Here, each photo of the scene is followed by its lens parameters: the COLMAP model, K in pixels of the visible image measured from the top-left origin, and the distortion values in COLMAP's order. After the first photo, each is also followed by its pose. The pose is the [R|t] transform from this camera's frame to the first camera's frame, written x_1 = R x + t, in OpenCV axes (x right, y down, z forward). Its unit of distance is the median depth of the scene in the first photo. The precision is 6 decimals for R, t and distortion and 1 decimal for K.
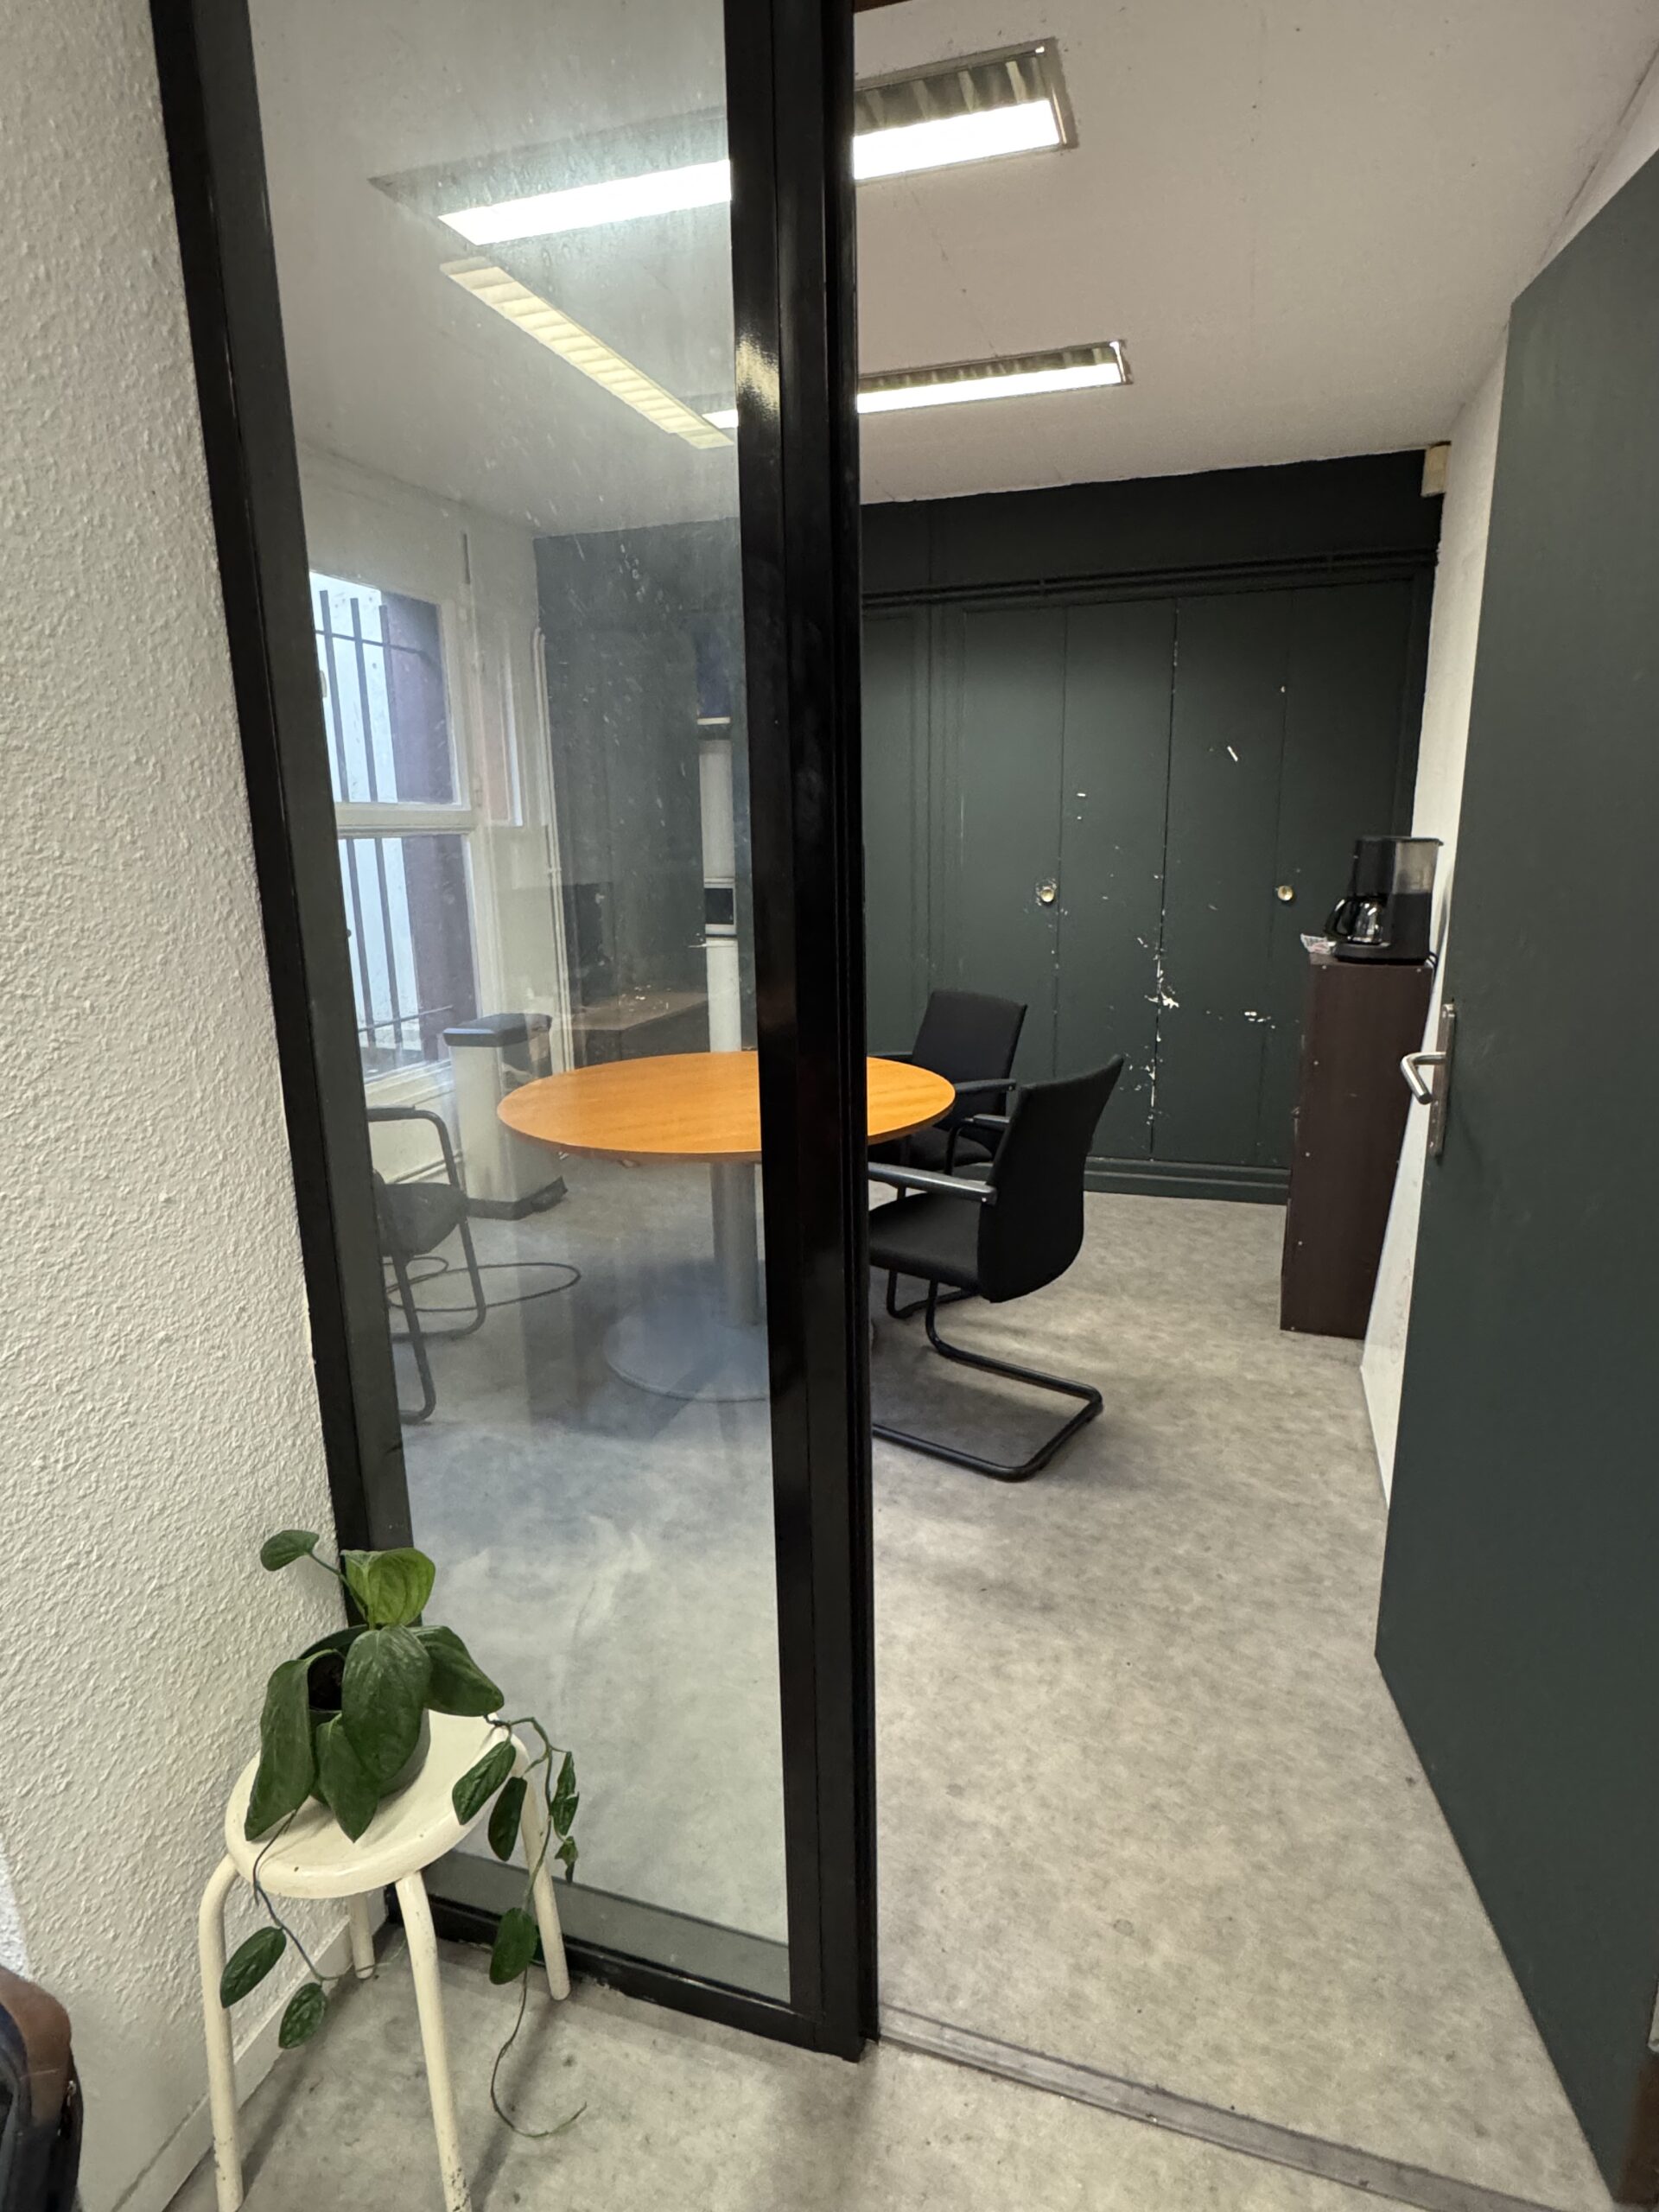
lens RADIAL K [[1181.4, 0, 829.5], [0, 1181.4, 1106.0], [0, 0, 1]] dist [-0.004962, 0.000711]
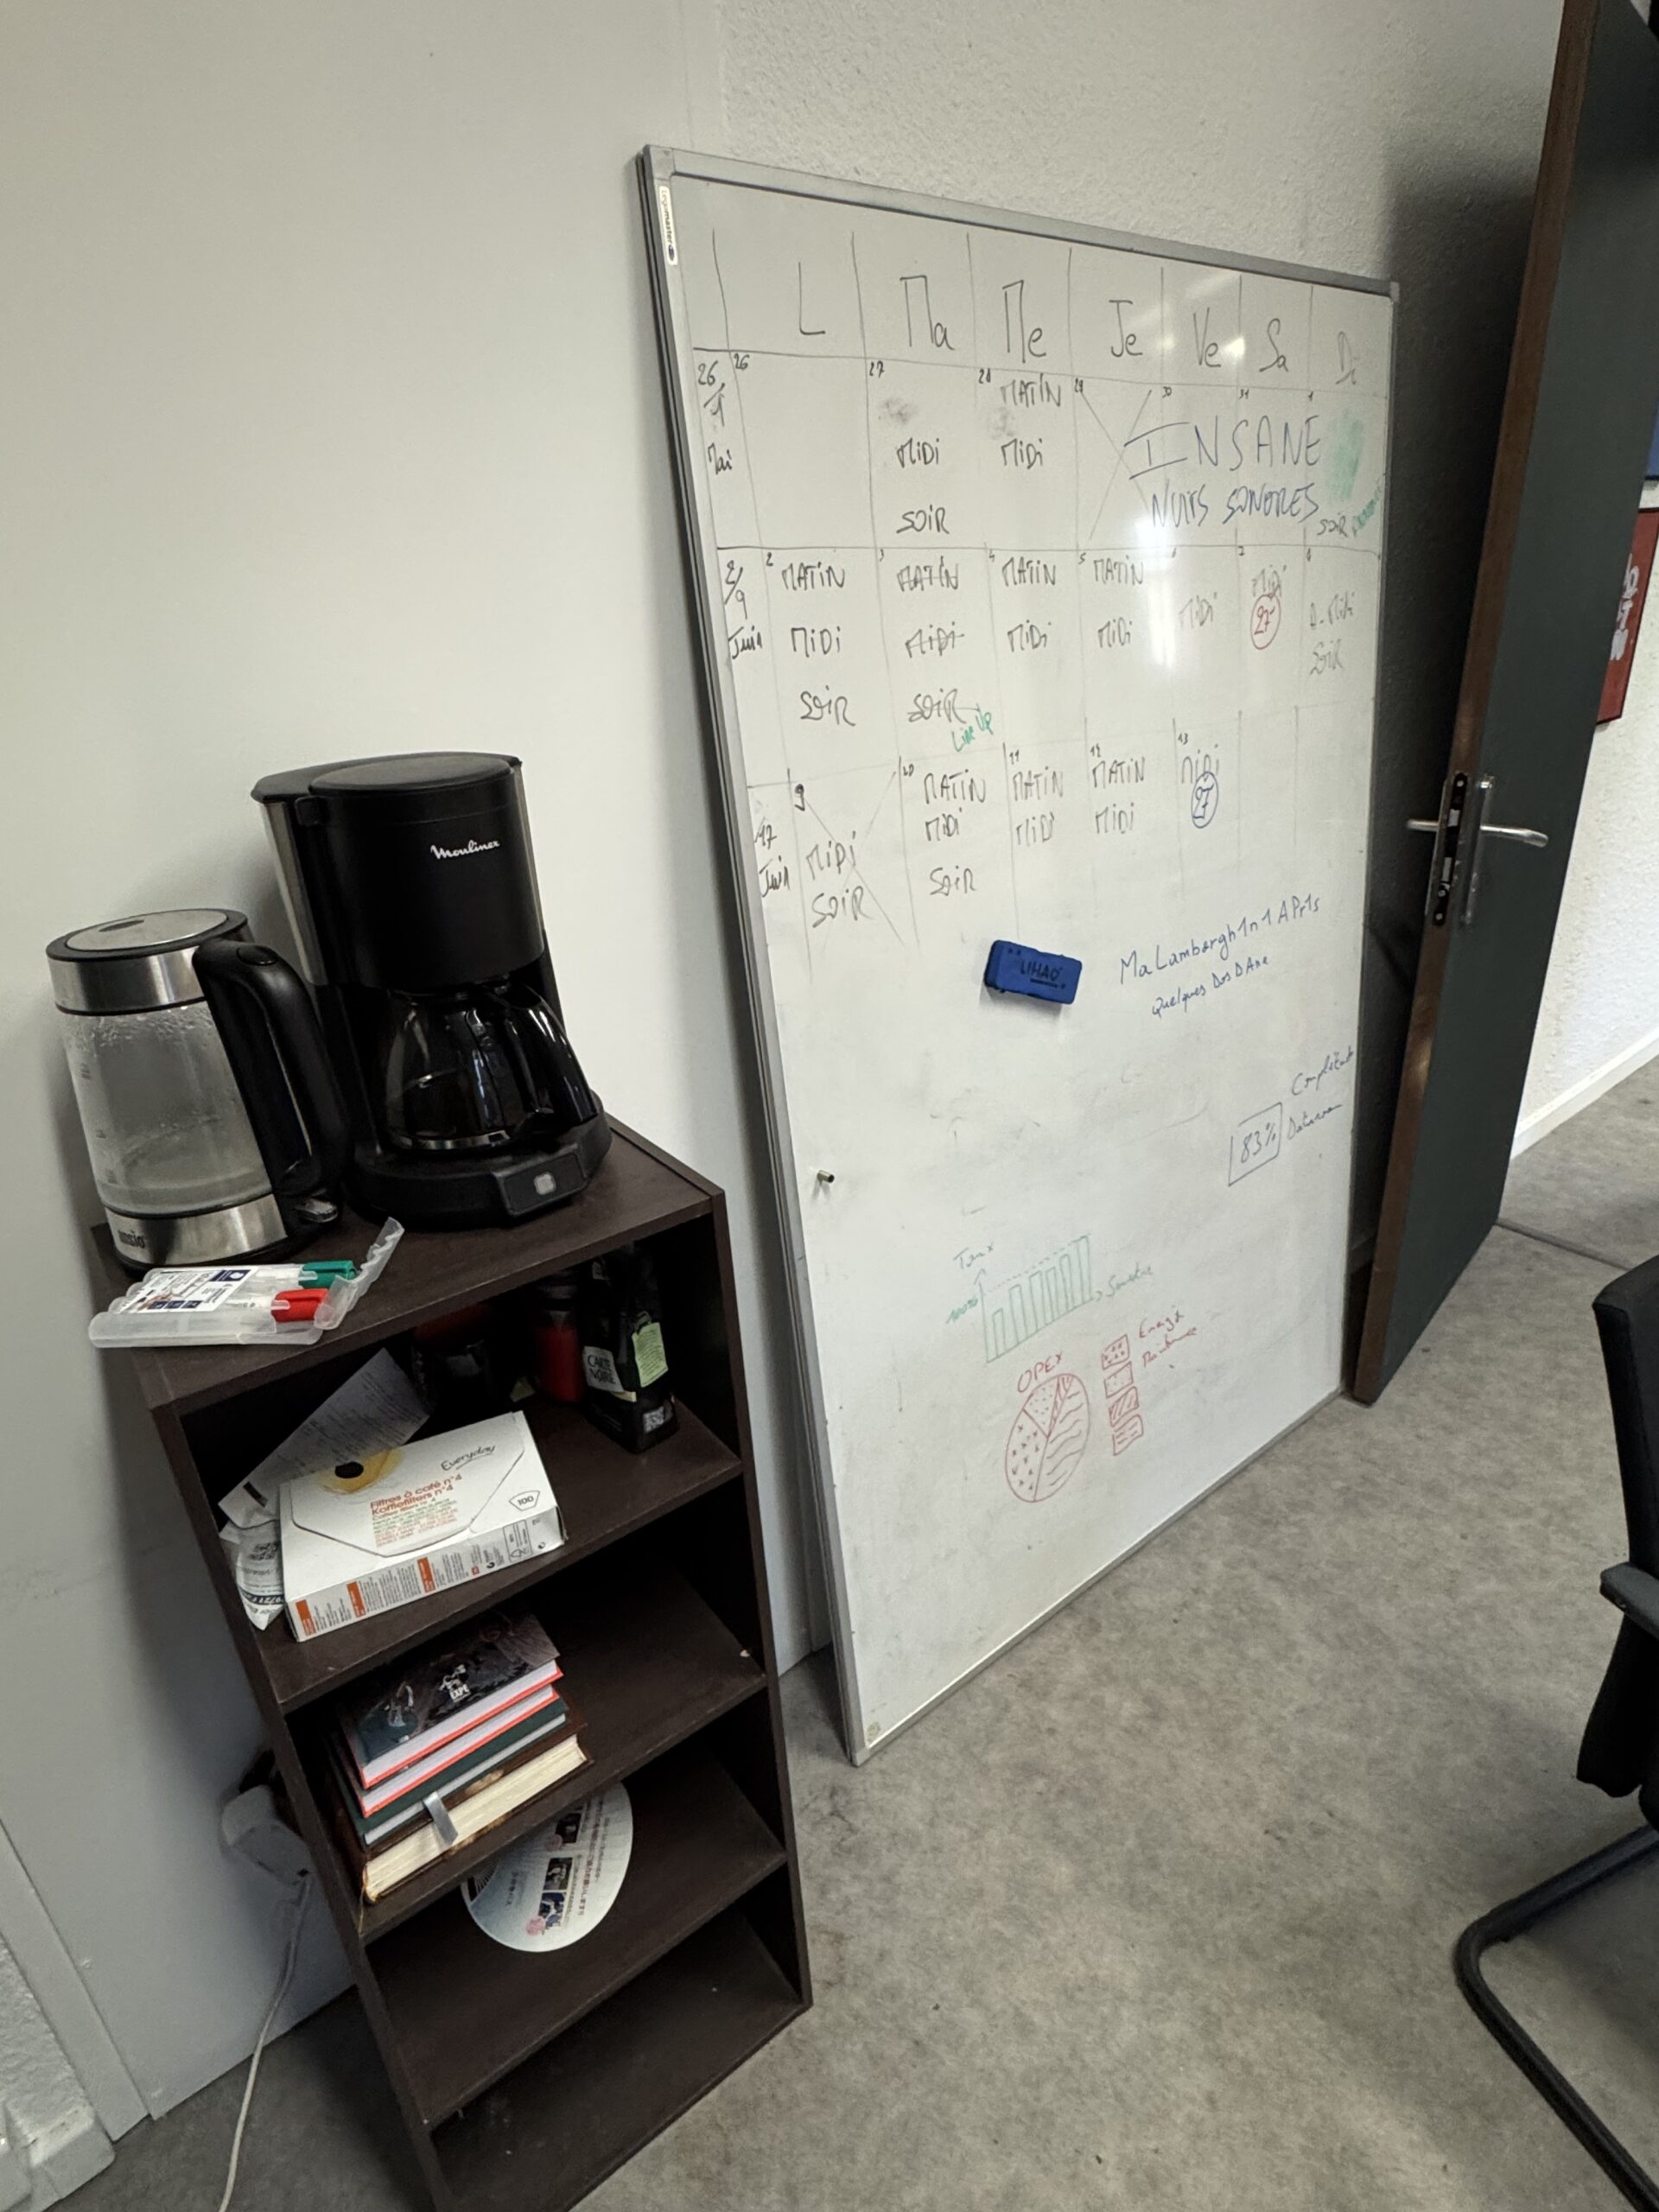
lens RADIAL K [[1181.4, 0, 829.5], [0, 1181.4, 1106.0], [0, 0, 1]] dist [-0.004962, 0.000711]
pose [[-0.841075, -0.165336, 0.515031, 0.264198], [0.186376, 0.805259, 0.562870, -0.326012], [-0.507796, 0.569405, -0.646468, 1.282981]]
